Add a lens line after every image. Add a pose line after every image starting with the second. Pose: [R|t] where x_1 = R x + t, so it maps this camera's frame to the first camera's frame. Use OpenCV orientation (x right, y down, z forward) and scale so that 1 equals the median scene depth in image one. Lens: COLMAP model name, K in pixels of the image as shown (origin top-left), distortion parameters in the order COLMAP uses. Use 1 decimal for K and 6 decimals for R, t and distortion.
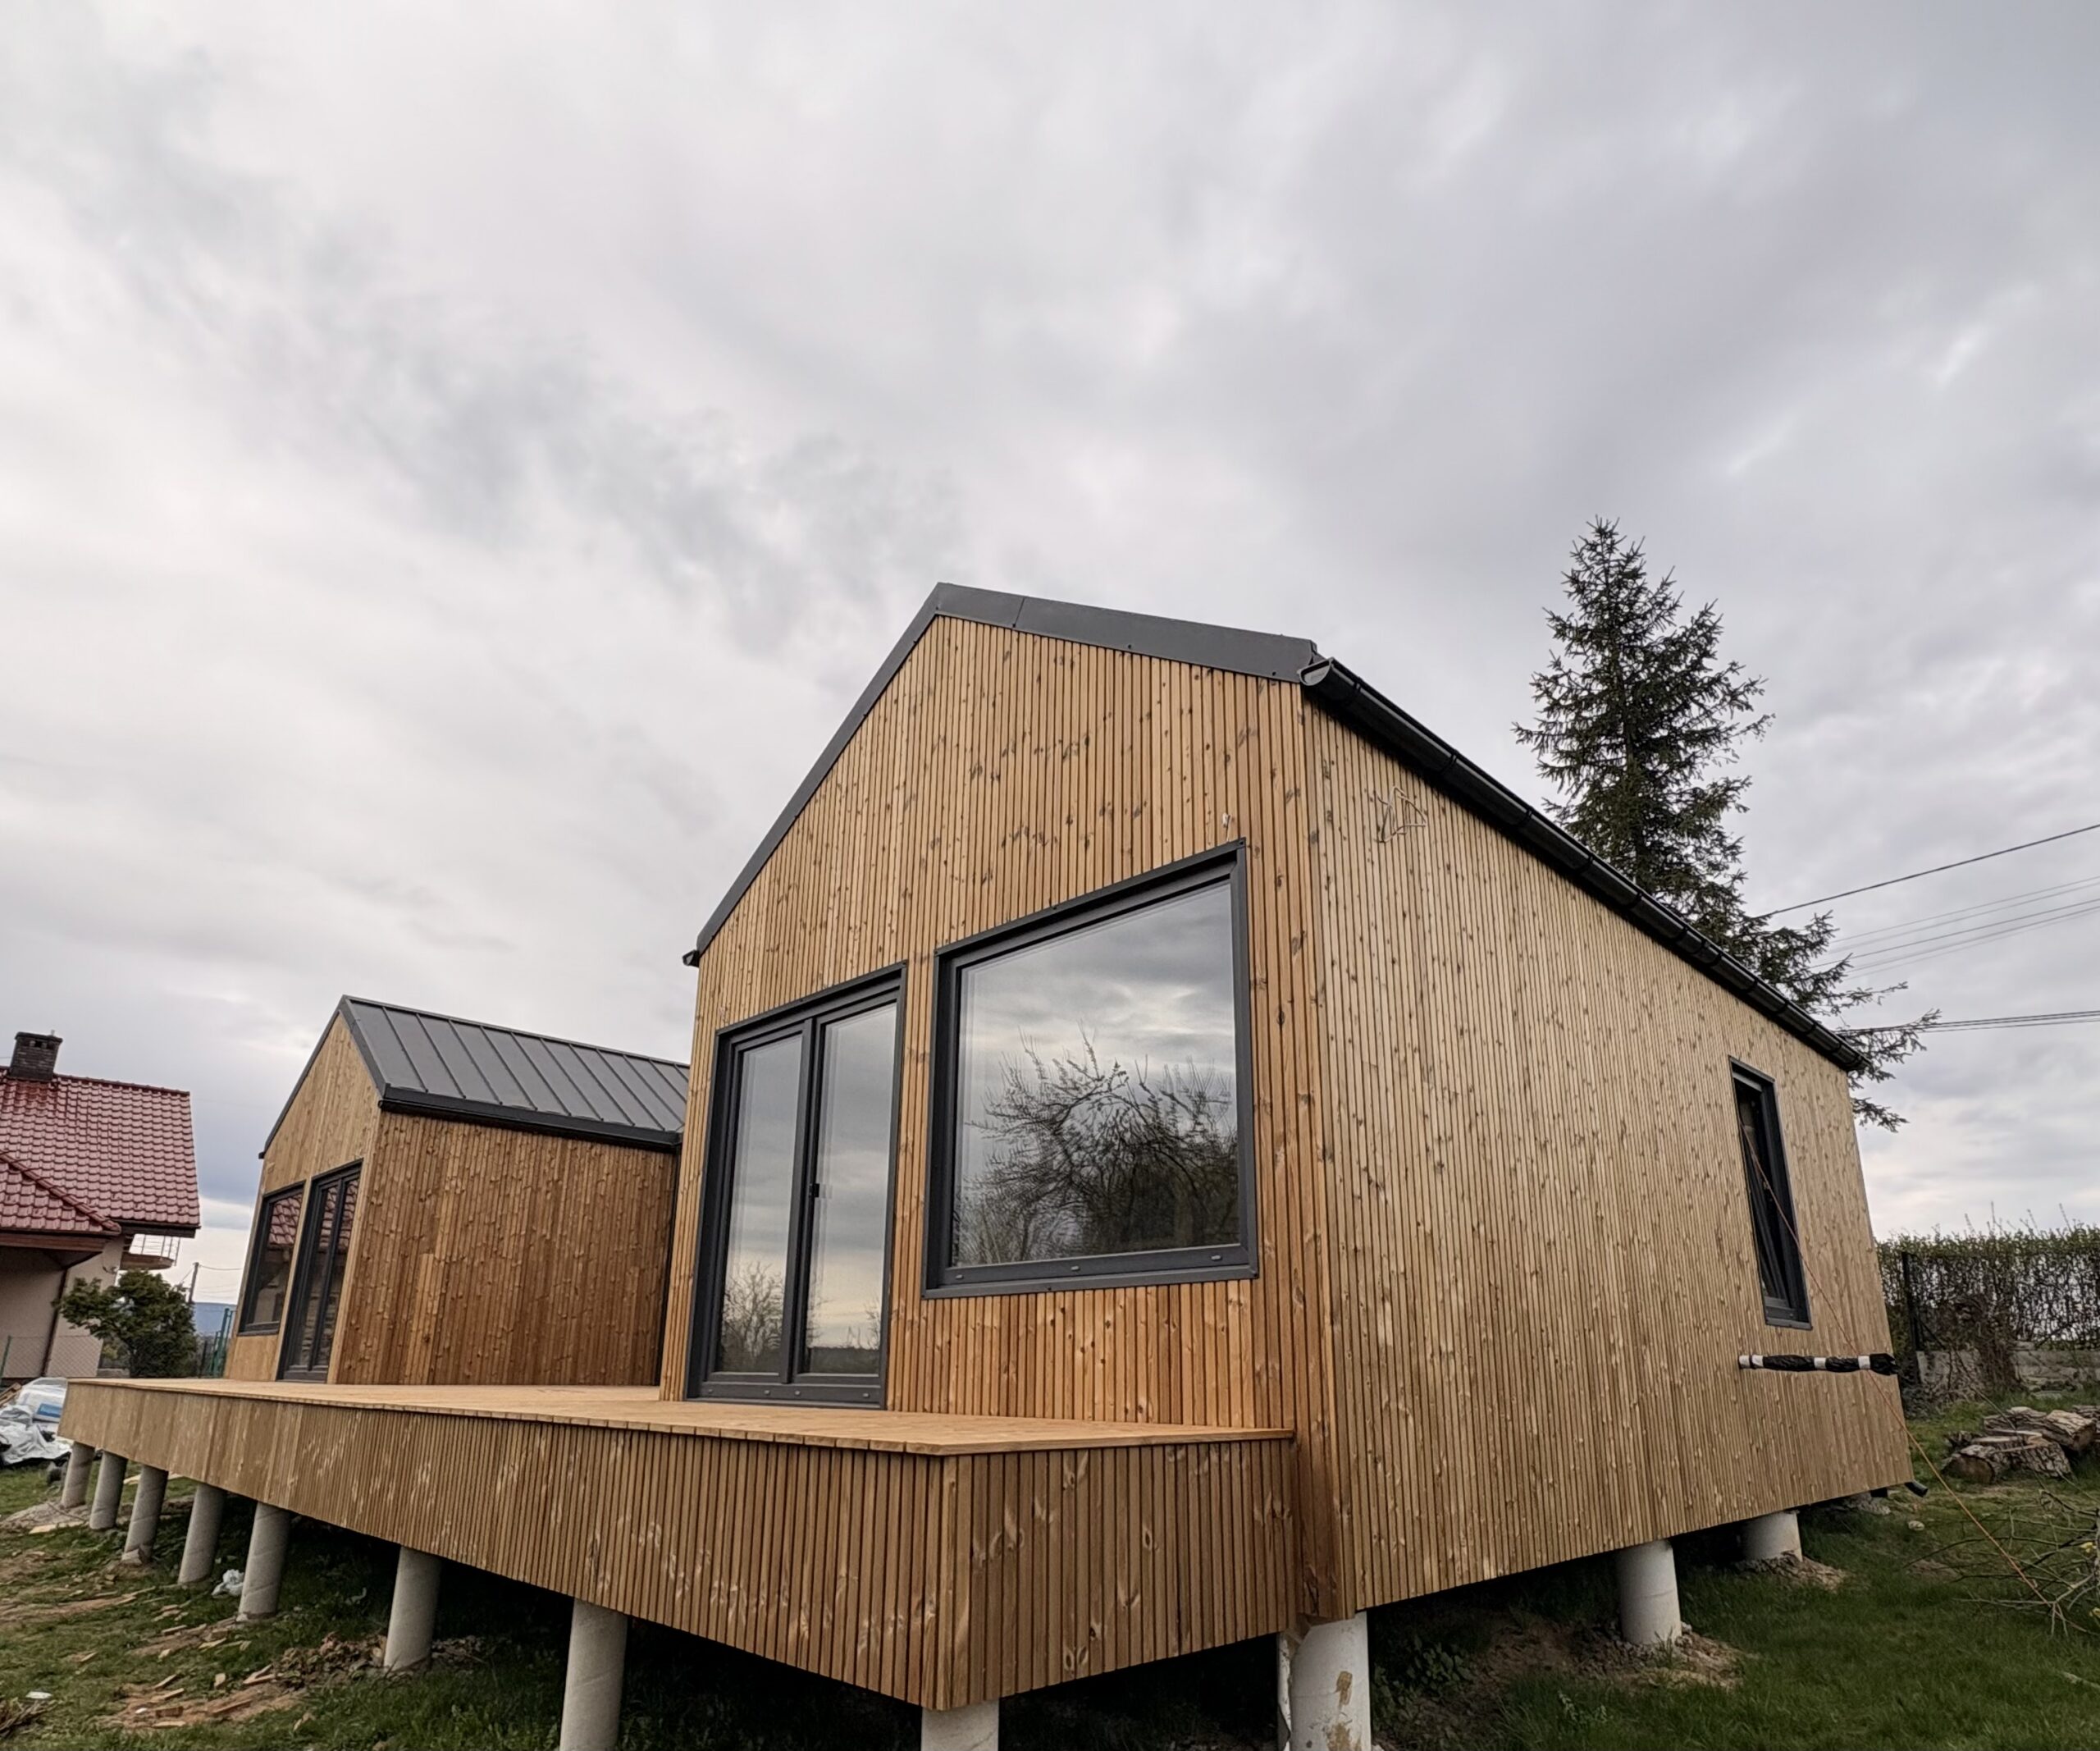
lens RADIAL K [[1339.2, 0, 1049.6], [0, 1339.2, 893.7], [0, 0, 1]] dist [0.001274, -0.002913]
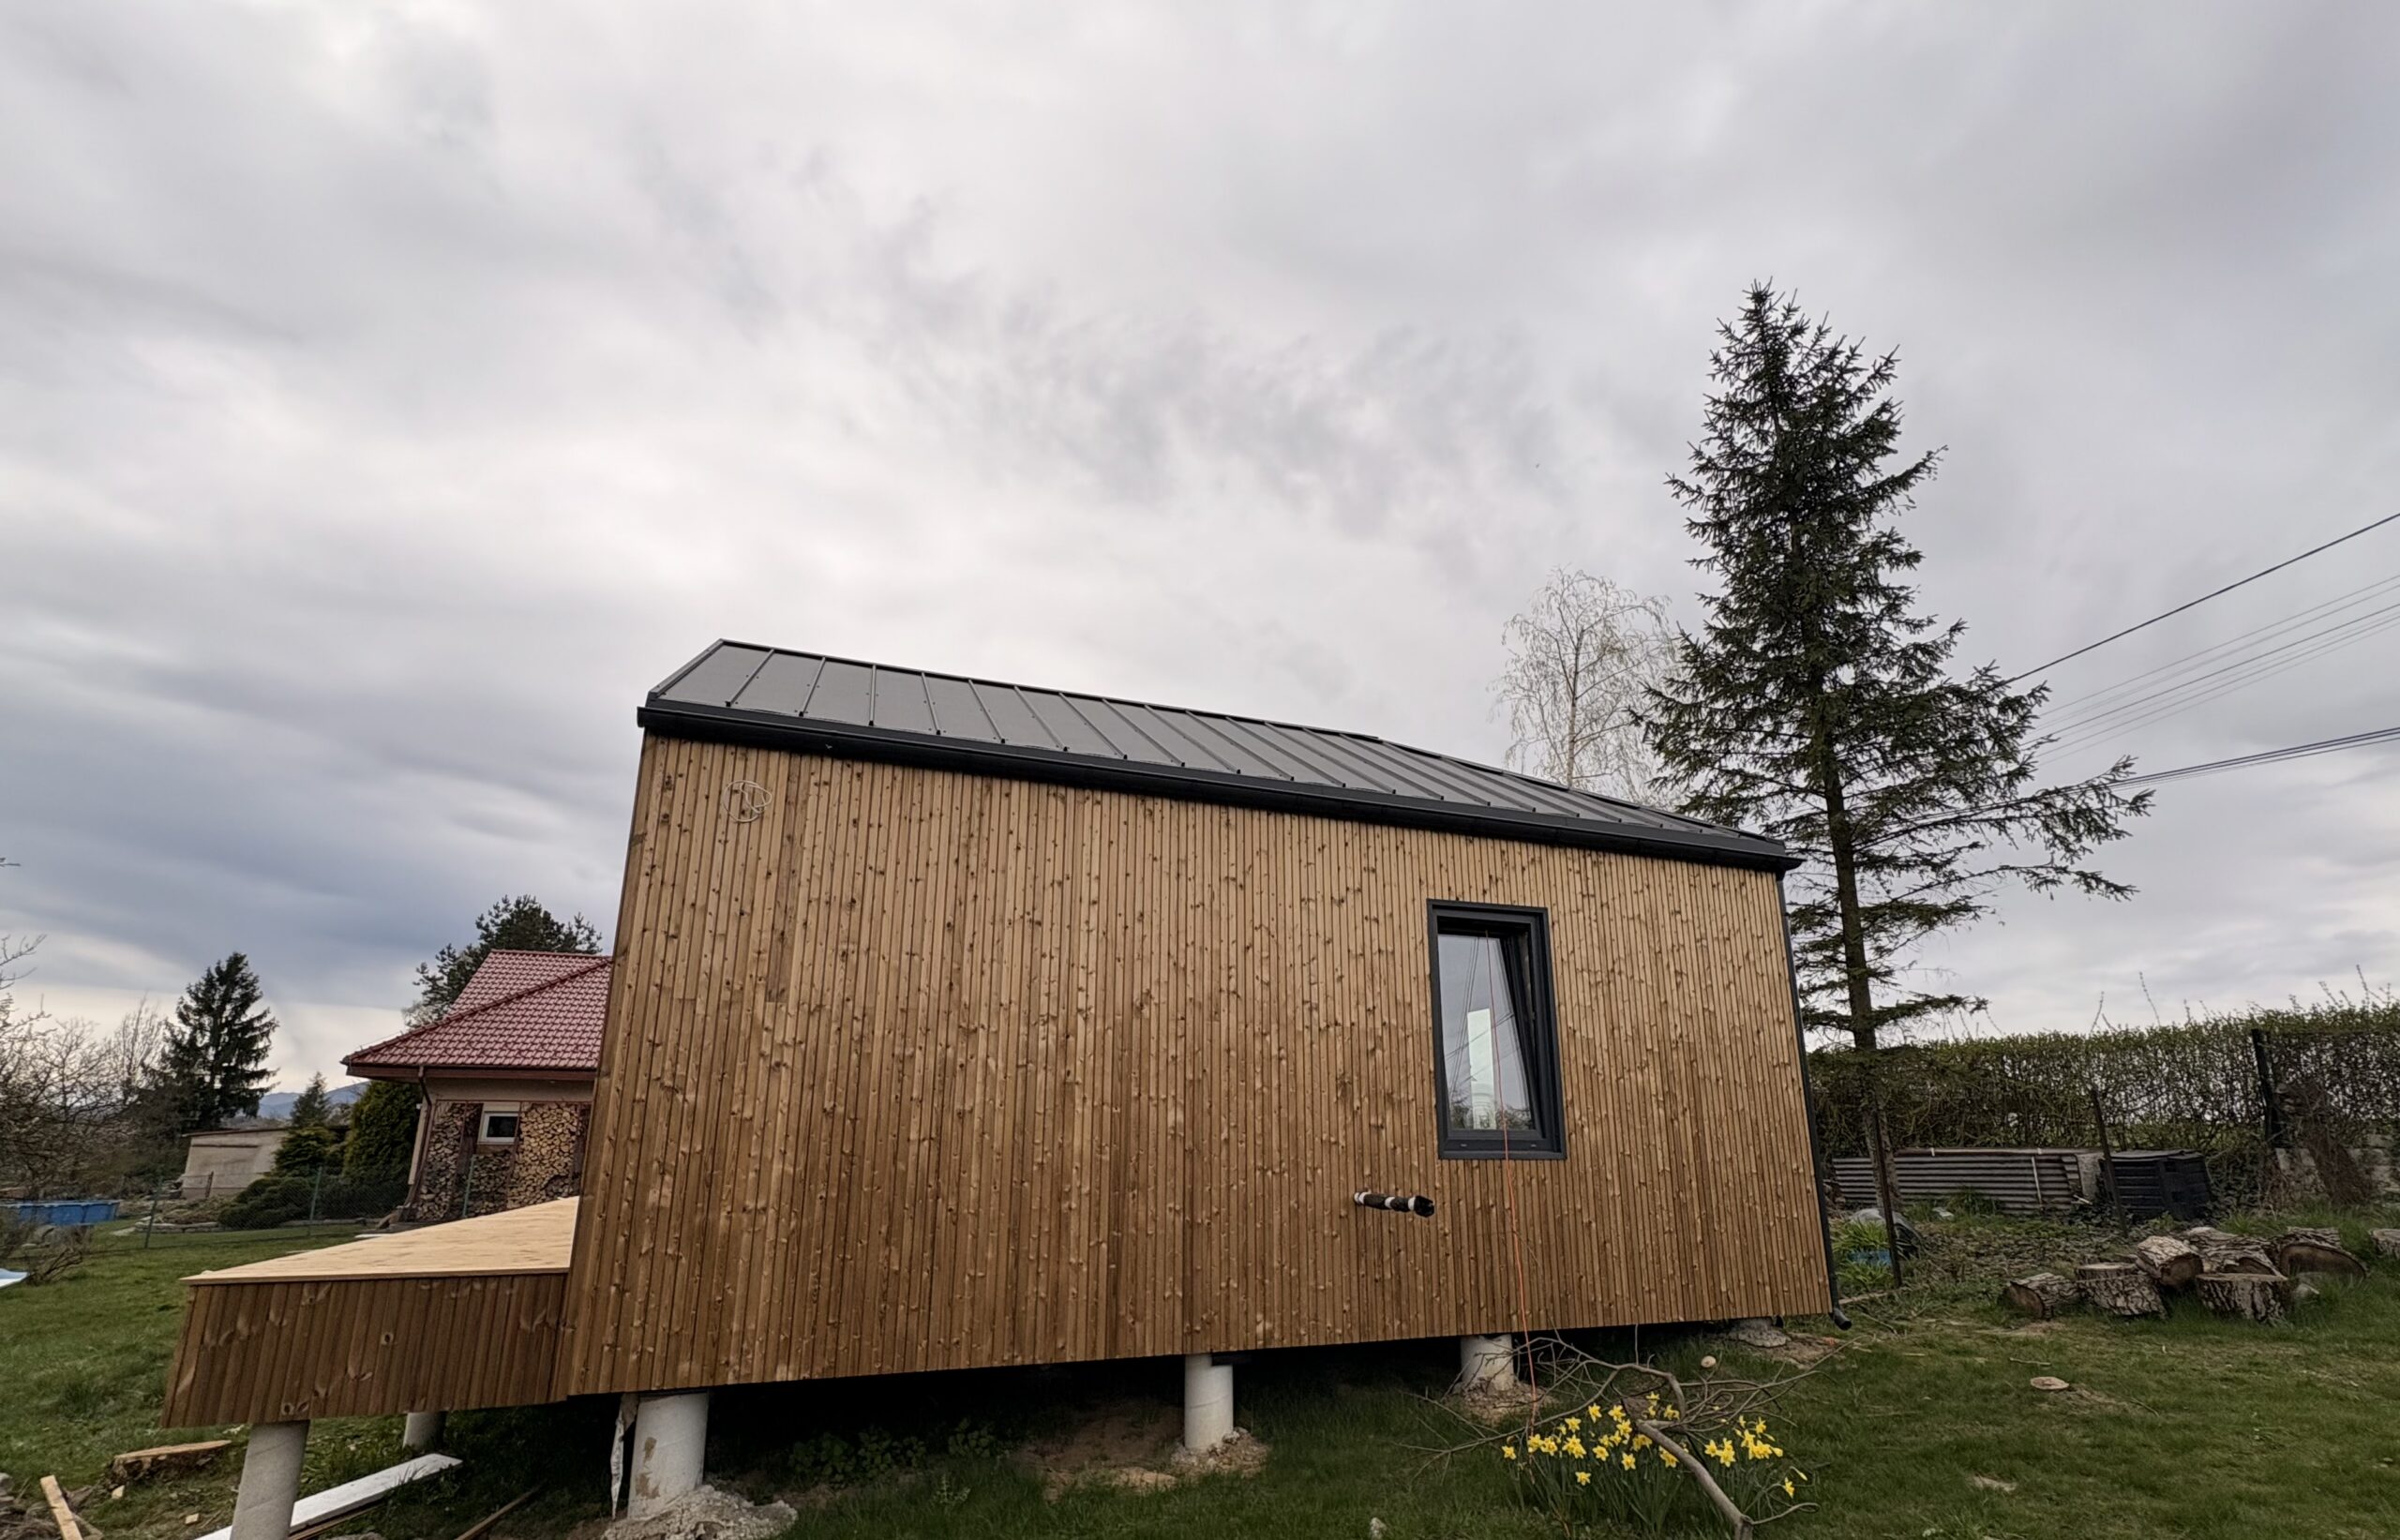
lens RADIAL K [[1179.3, 0, 1200.0], [0, 1179.3, 770.0], [0, 0, 1]] dist [-0.003374, -0.000721]
pose [[0.871298, -0.153682, -0.466070, 0.106931], [0.172905, 0.984937, -0.001535, -0.000872], [0.459286, -0.079249, 0.884746, 0.016437]]
